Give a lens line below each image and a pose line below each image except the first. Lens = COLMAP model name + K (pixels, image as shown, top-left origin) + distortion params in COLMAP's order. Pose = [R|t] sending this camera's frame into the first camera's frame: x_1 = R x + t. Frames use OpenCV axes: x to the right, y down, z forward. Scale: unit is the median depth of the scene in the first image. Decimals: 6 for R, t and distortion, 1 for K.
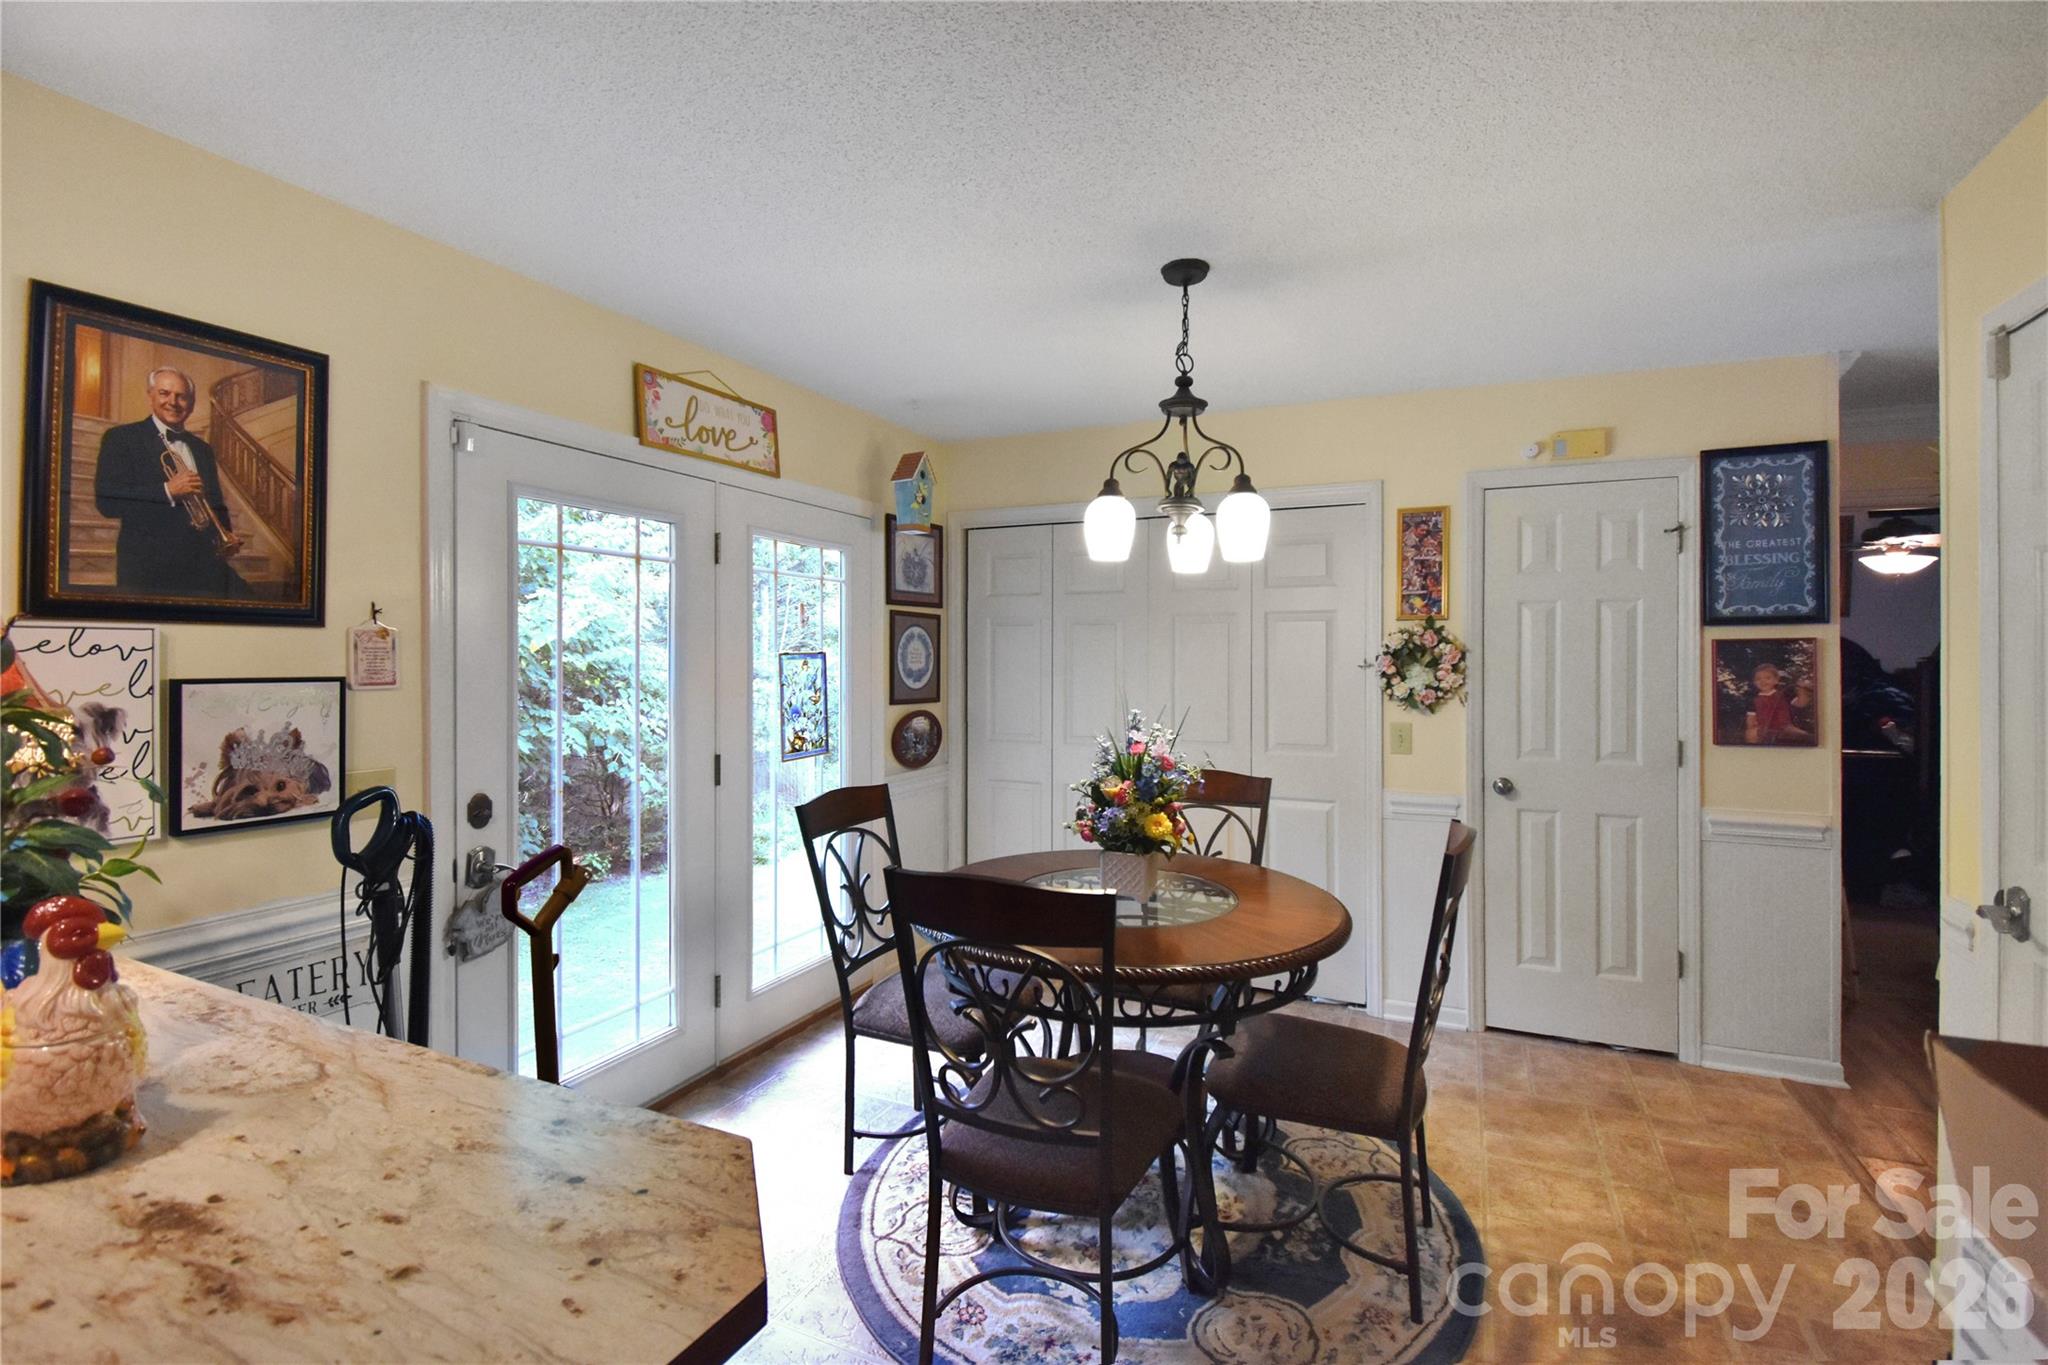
lens RADIAL K [[939.6, 0, 992.5], [0, 939.6, 659.6], [0, 0, 1]] dist [0.000159, -0.011775]
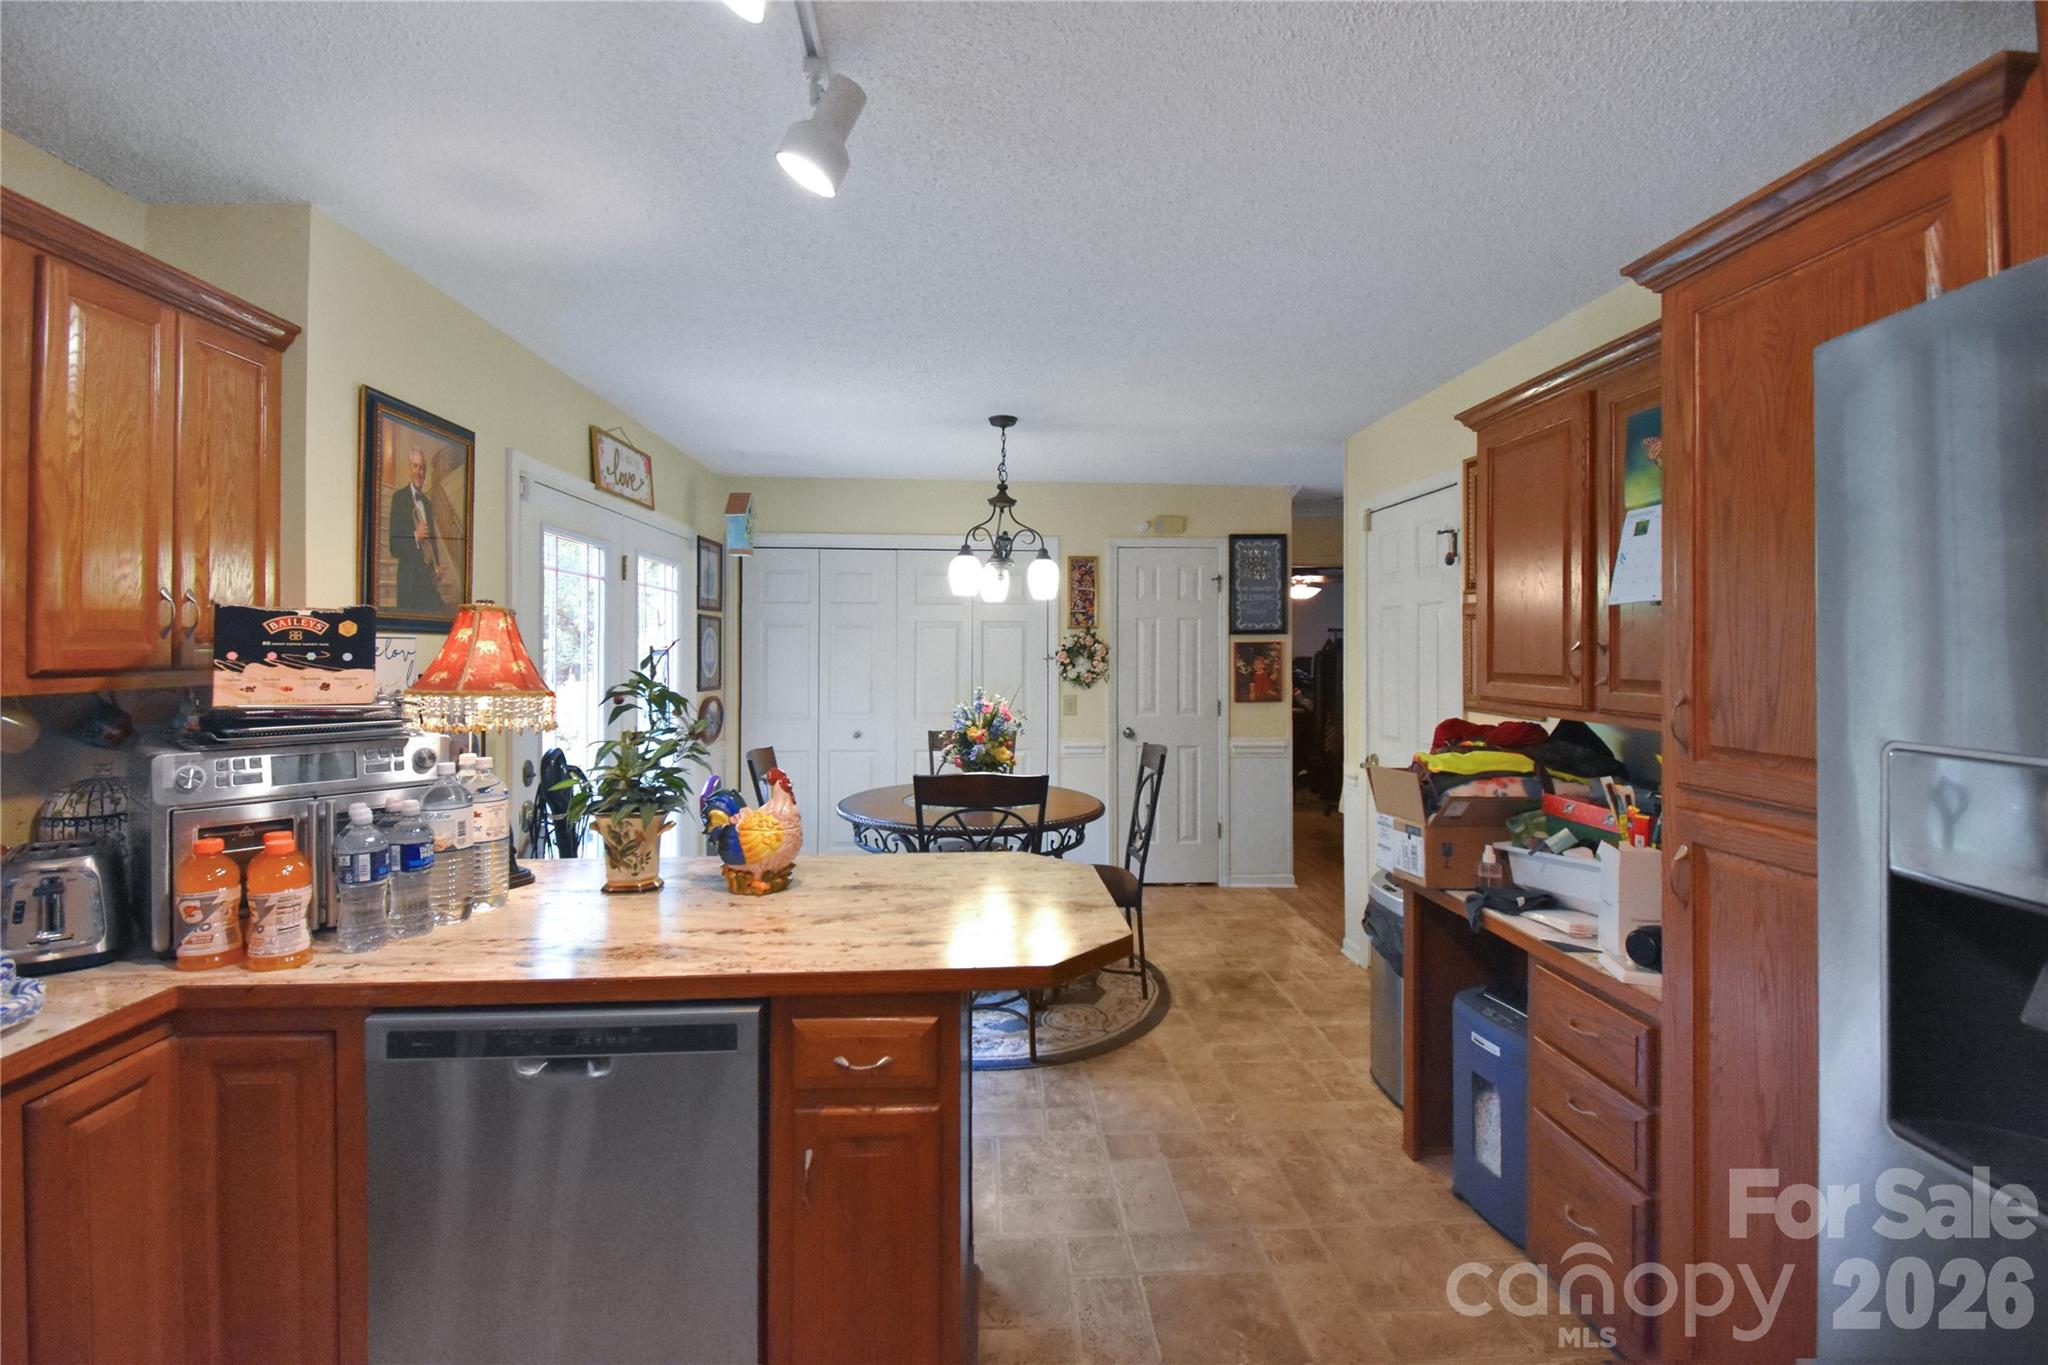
lens RADIAL K [[939.6, 0, 1004.9], [0, 939.6, 655.6], [0, 0, 1]] dist [0.000159, -0.011775]
pose [[0.883621, -0.004107, 0.468185, -0.591916], [0.001221, 0.999978, 0.006467, -0.011457], [-0.468201, -0.005142, 0.883607, -0.481983]]
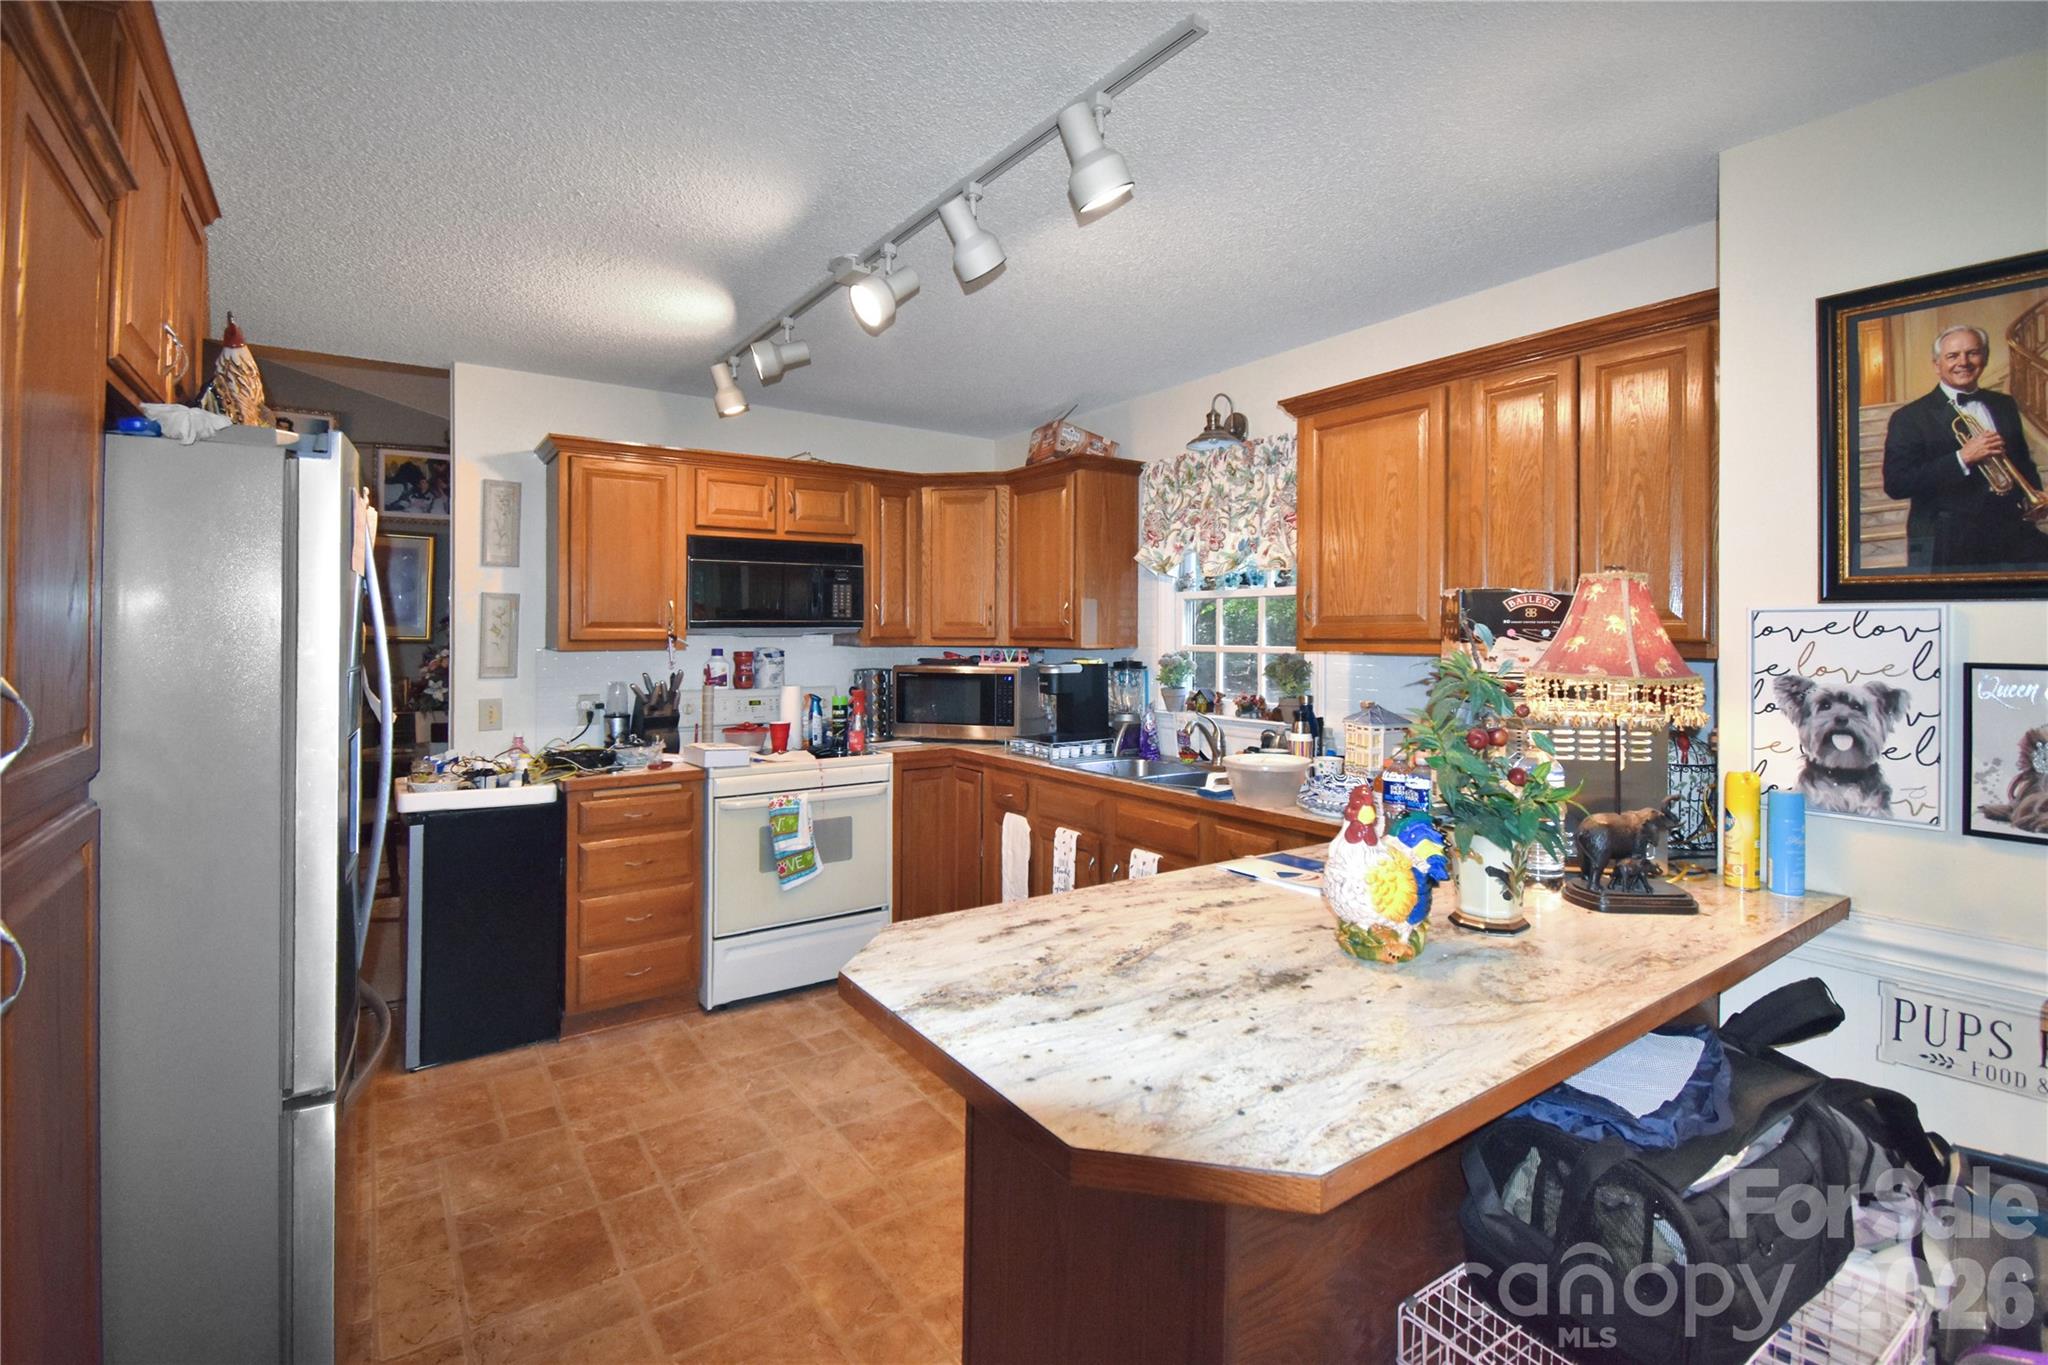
lens RADIAL K [[939.6, 0, 1052.9], [0, 939.6, 627.9], [0, 0, 1]] dist [0.000159, -0.011775]
pose [[-0.461989, -0.006046, -0.886865, 0.271044], [-0.004440, 0.999980, -0.004505, -0.003776], [0.886874, 0.001856, -0.462007, 0.484582]]
